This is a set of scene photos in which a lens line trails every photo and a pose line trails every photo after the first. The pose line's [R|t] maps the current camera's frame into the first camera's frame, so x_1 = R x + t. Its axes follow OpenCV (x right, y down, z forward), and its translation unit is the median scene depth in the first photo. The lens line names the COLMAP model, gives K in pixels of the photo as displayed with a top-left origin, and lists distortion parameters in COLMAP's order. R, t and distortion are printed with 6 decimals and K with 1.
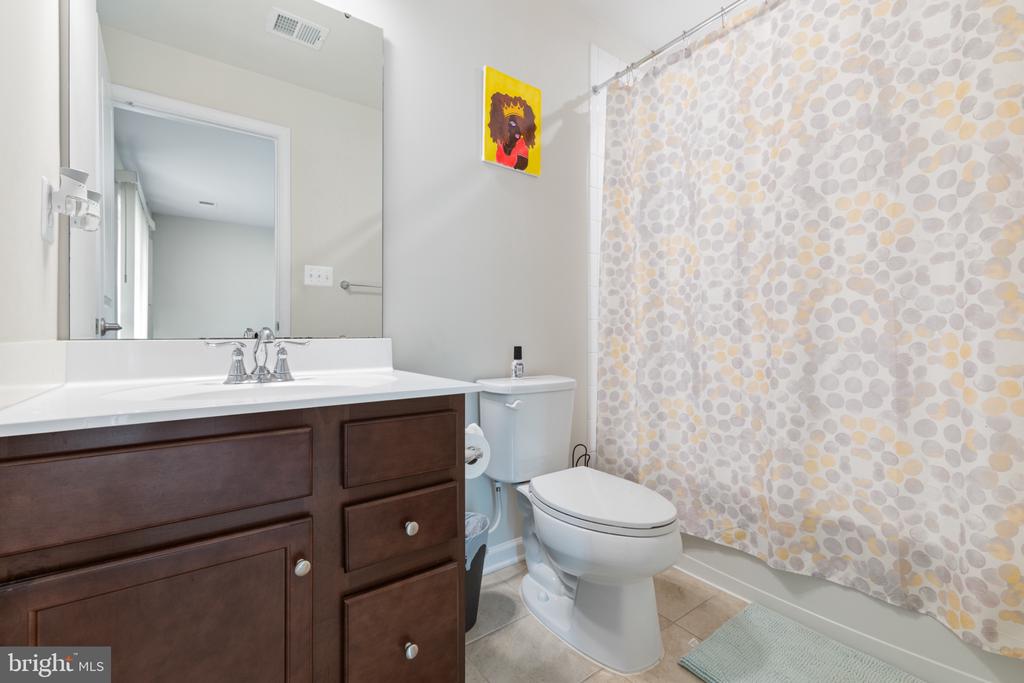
lens RADIAL K [[444.7, 0, 513.5], [0, 444.7, 339.7], [0, 0, 1]] dist [-0.002069, -0.000292]
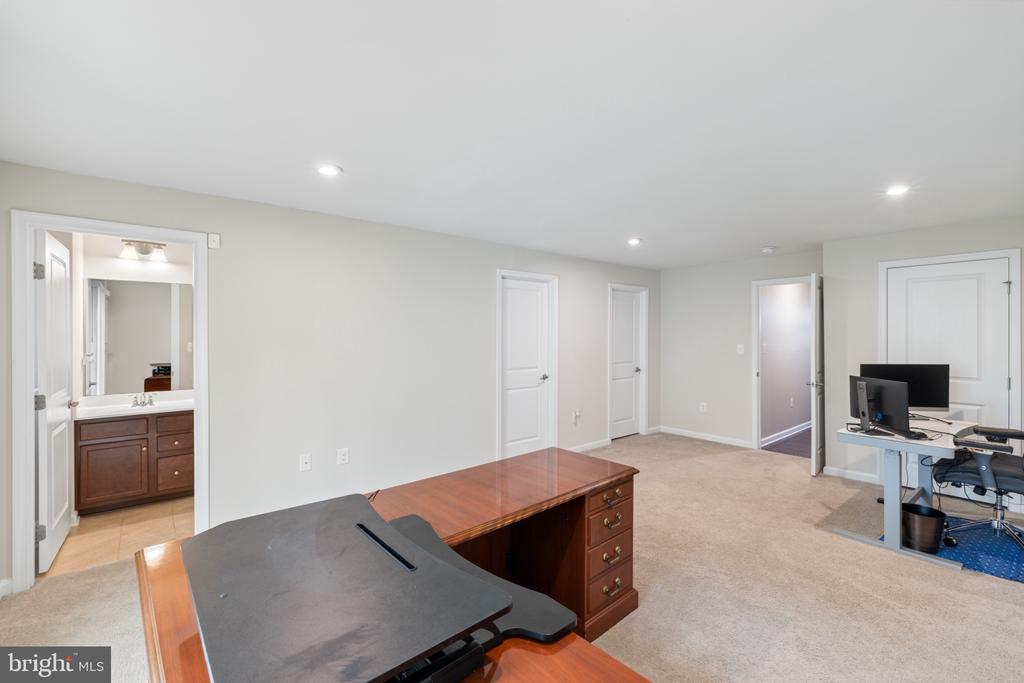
lens RADIAL K [[444.7, 0, 510.0], [0, 444.7, 339.7], [0, 0, 1]] dist [-0.002069, -0.000292]
pose [[0.998634, 0.000353, 0.052251, 2.716929], [-0.000489, 0.999997, 0.002598, -0.555608], [-0.052250, -0.002620, 0.998631, -3.352983]]
